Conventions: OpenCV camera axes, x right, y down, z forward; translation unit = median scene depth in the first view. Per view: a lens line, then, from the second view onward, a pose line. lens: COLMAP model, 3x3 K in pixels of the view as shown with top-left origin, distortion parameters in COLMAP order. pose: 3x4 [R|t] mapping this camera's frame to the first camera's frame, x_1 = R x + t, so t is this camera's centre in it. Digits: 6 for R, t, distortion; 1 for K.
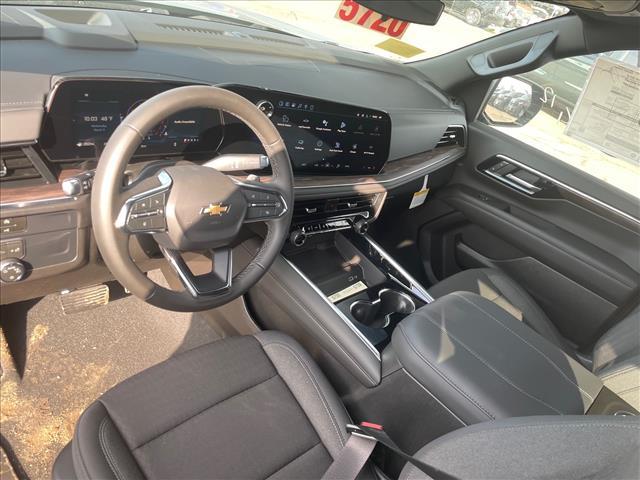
lens RADIAL K [[498.4, 0, 320.7], [0, 498.4, 240.0], [0, 0, 1]] dist [0.045365, -0.046671]
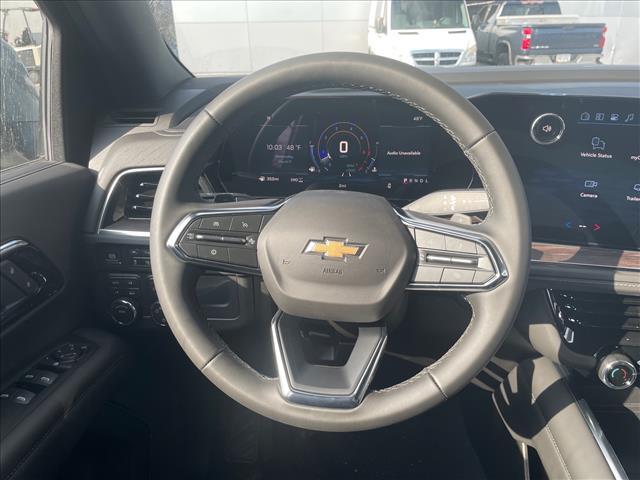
lens RADIAL K [[498.4, 0, 319.3], [0, 498.4, 241.5], [0, 0, 1]] dist [0.045365, -0.046671]
pose [[0.616998, -0.007848, -0.786925, 0.228966], [-0.220671, 0.958108, -0.182574, 0.039751], [0.755392, 0.286299, 0.589419, 0.607421]]
